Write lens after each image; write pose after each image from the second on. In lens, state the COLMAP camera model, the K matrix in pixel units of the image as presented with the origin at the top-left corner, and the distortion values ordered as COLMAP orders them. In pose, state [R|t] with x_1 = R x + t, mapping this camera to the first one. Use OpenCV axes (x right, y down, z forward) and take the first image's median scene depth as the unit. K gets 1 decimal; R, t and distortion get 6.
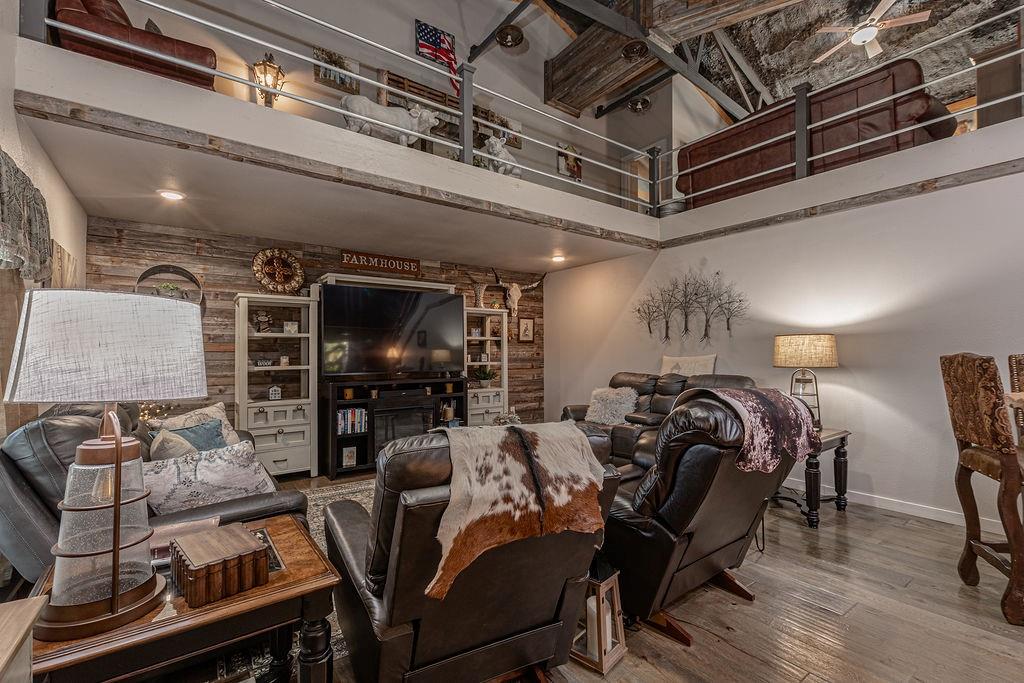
lens RADIAL K [[449.0, 0, 514.9], [0, 449.0, 345.6], [0, 0, 1]] dist [-0.002014, 0.000060]
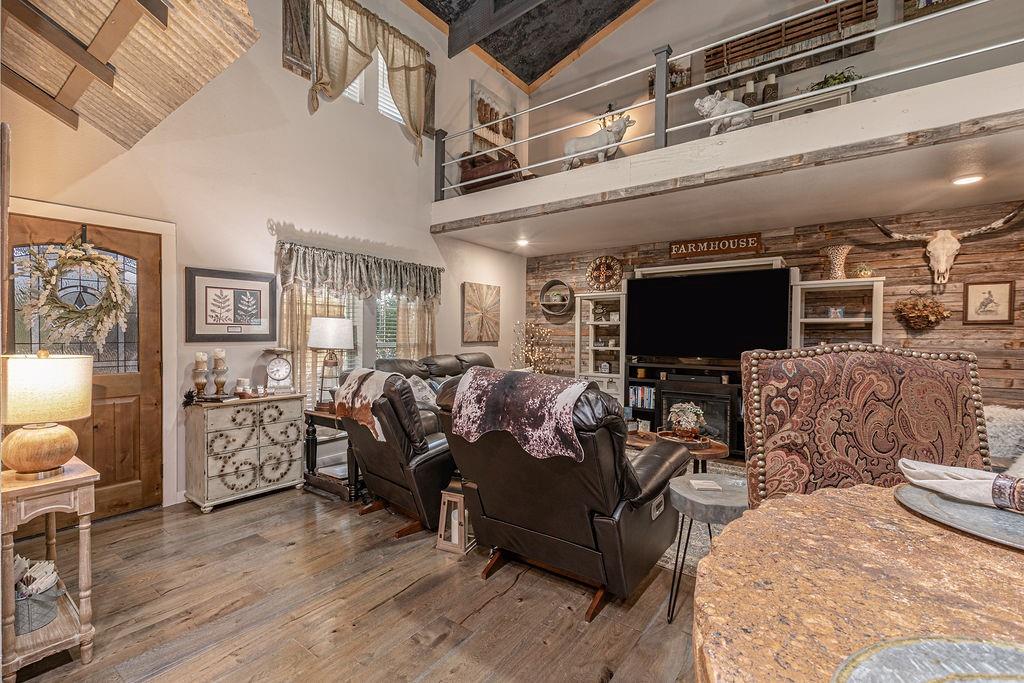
lens RADIAL K [[462.8, 0, 461.3], [0, 462.8, 338.1], [0, 0, 1]] dist [-0.002354, -0.000268]
pose [[0.239765, 0.010947, -0.970769, 0.659913], [0.003791, 0.999918, 0.012212, 0.002283], [0.970824, -0.006608, 0.239704, 0.272913]]
